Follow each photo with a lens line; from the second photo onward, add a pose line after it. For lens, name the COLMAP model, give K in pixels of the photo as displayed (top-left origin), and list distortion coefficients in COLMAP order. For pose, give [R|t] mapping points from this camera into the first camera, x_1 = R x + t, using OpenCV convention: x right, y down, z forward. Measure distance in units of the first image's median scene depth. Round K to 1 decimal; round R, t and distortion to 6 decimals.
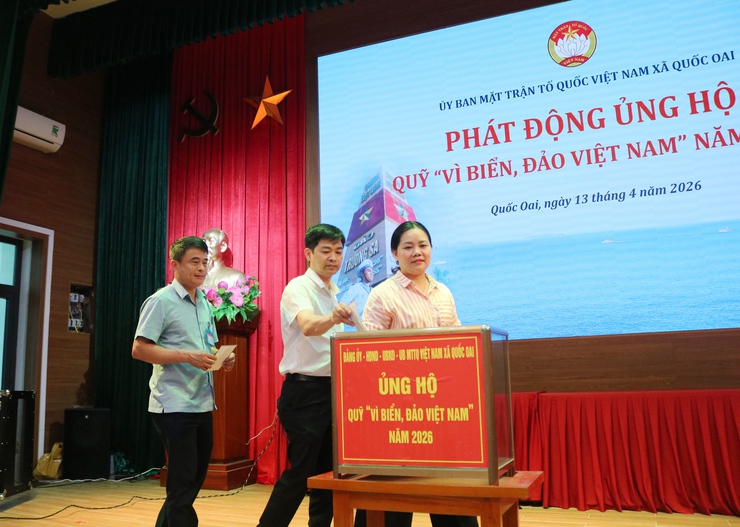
lens RADIAL K [[676.2, 0, 324.1], [0, 676.2, 249.2], [0, 0, 1]] dist [-0.154412, 0.127552]
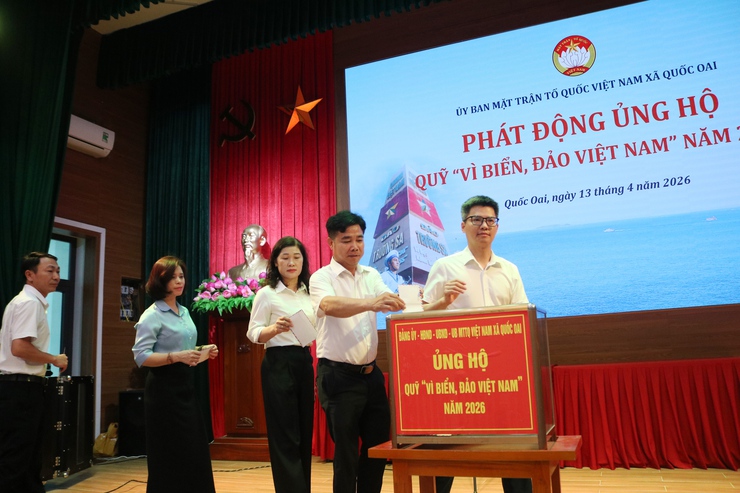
lens RADIAL K [[600.6, 0, 367.9], [0, 600.6, 247.1], [0, 0, 1]] dist [-0.155733, 0.128015]
pose [[0.998678, -0.015783, 0.048920, -0.029142], [0.015549, 0.999866, 0.005162, 0.004677], [-0.048995, -0.004394, 0.998789, 0.017712]]
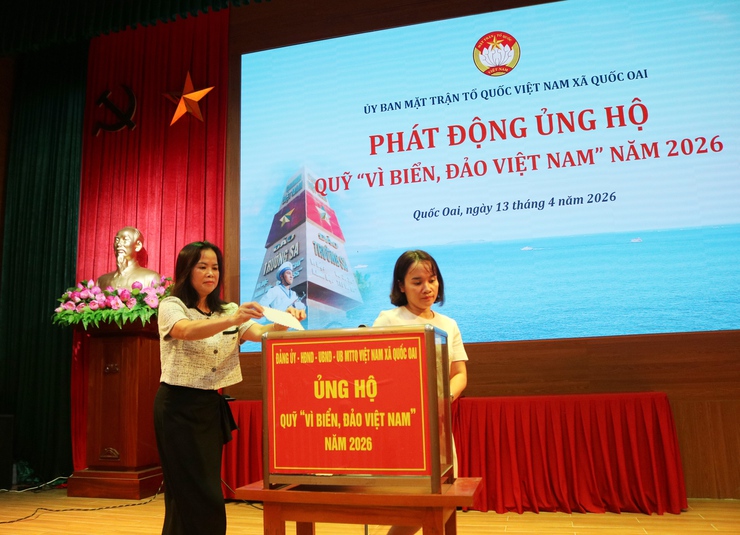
lens RADIAL K [[666.1, 0, 327.4], [0, 666.1, 262.3], [0, 0, 1]] dist [-0.159438, 0.134018]
pose [[0.990151, 0.021116, 0.138400, -0.013381], [-0.022221, 0.999732, 0.006445, 0.008916], [-0.138227, -0.009457, 0.990355, 0.037487]]
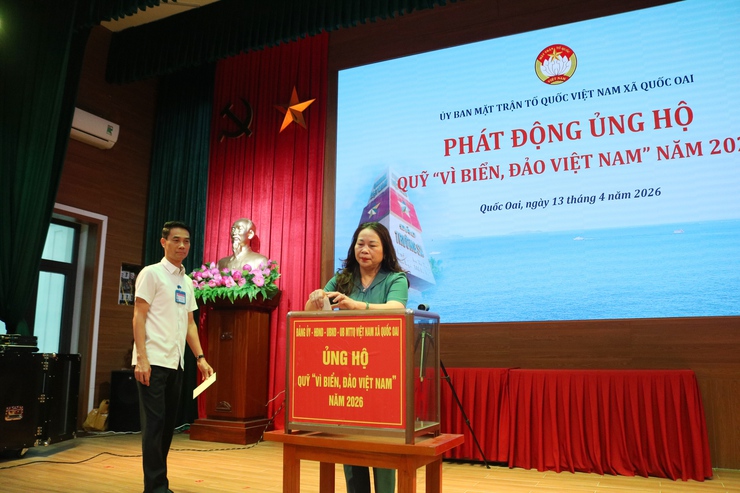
lens RADIAL K [[600.4, 0, 370.0], [0, 600.4, 245.1], [0, 0, 1]] dist [-0.155459, 0.127037]
pose [[0.999647, 0.025601, -0.007127, 0.071439], [-0.025501, 0.999581, 0.013727, -0.004913], [0.007475, -0.013541, 0.999880, -0.022552]]
